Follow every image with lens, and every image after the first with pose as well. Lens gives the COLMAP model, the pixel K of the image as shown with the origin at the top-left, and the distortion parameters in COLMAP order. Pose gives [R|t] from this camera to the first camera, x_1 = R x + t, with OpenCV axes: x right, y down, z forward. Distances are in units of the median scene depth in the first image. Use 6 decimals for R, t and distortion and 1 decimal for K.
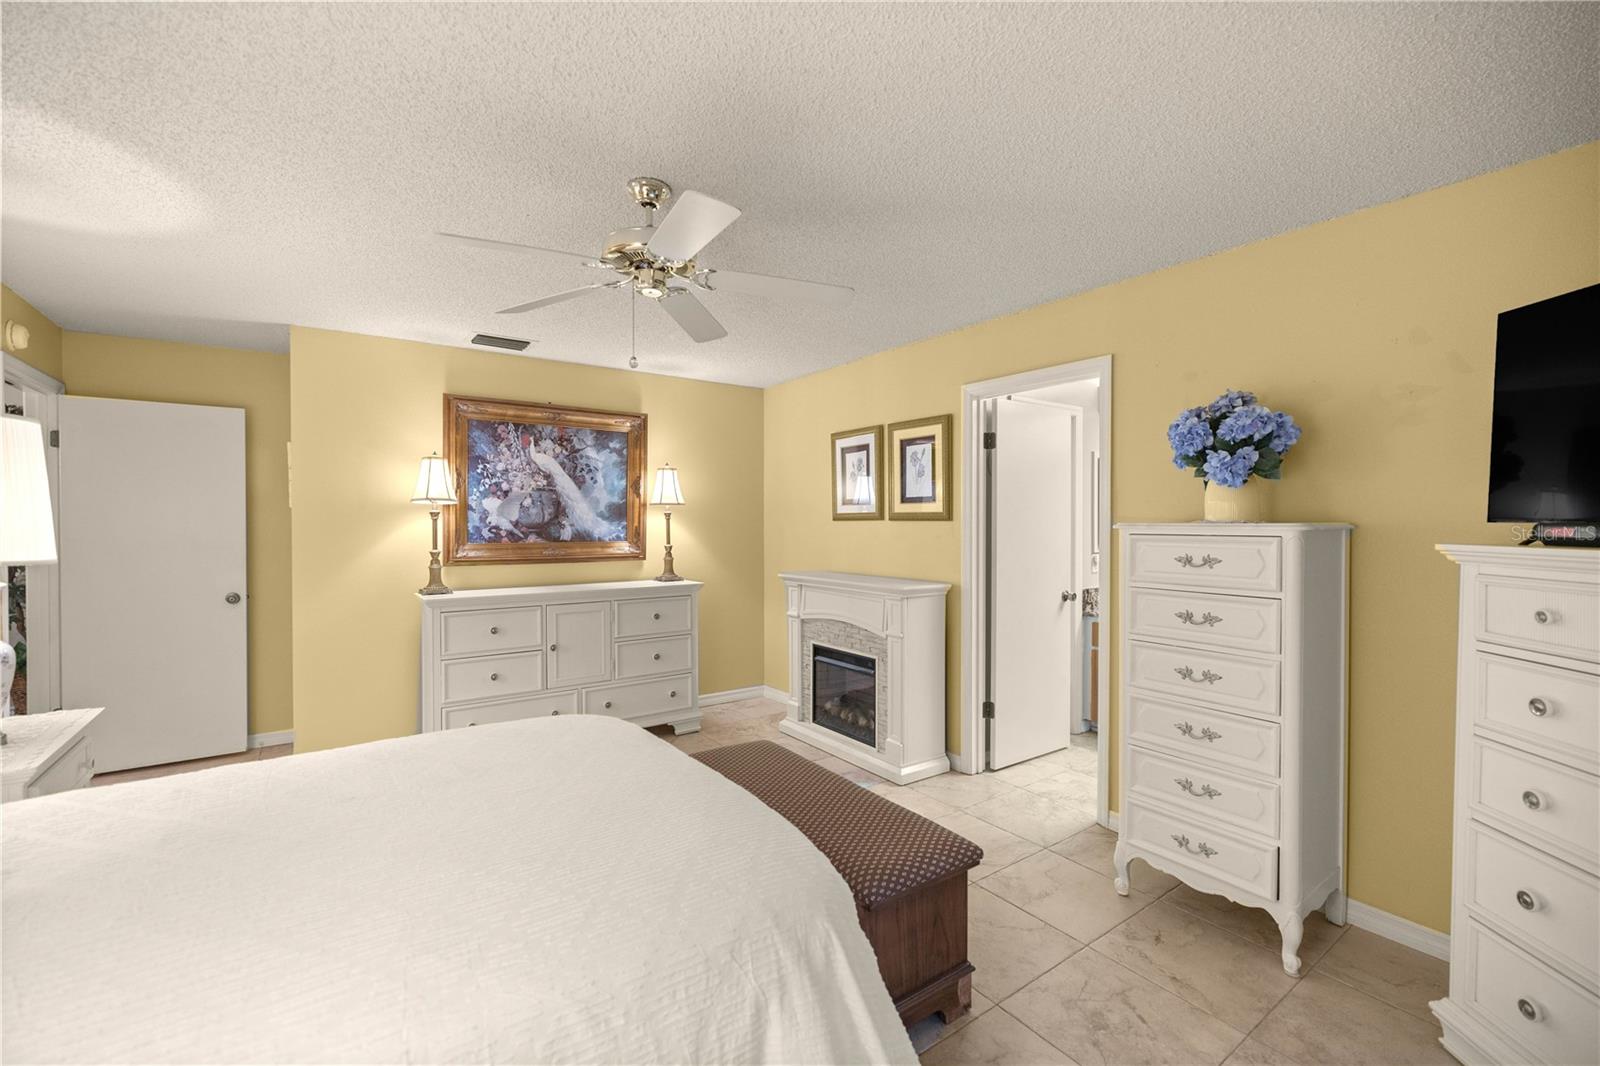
lens RADIAL K [[680.2, 0, 800.0], [0, 680.2, 533.0], [0, 0, 1]] dist [0.000939, 0.000186]
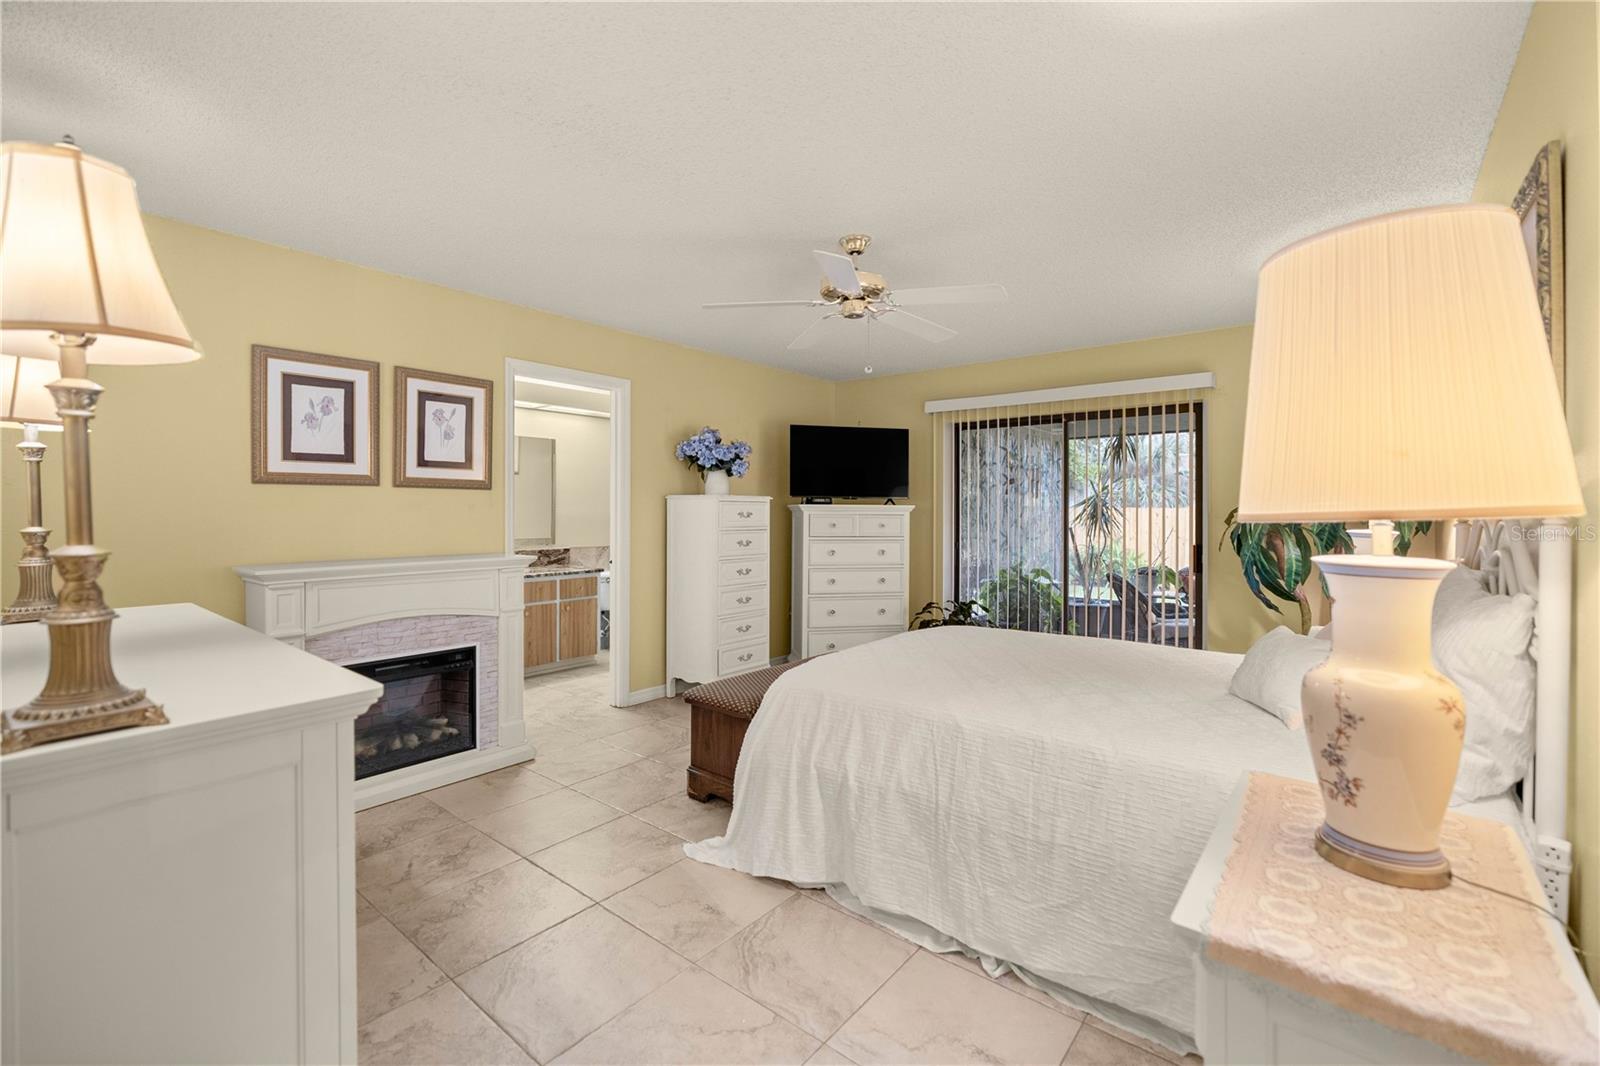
lens RADIAL K [[674.8, 0, 798.7], [0, 674.8, 514.1], [0, 0, 1]] dist [0.001755, 0.000388]
pose [[-0.260373, -0.004067, 0.965500, -0.807105], [0.015690, 0.999841, 0.008443, 0.015246], [-0.965381, 0.017347, -0.260268, 0.800015]]
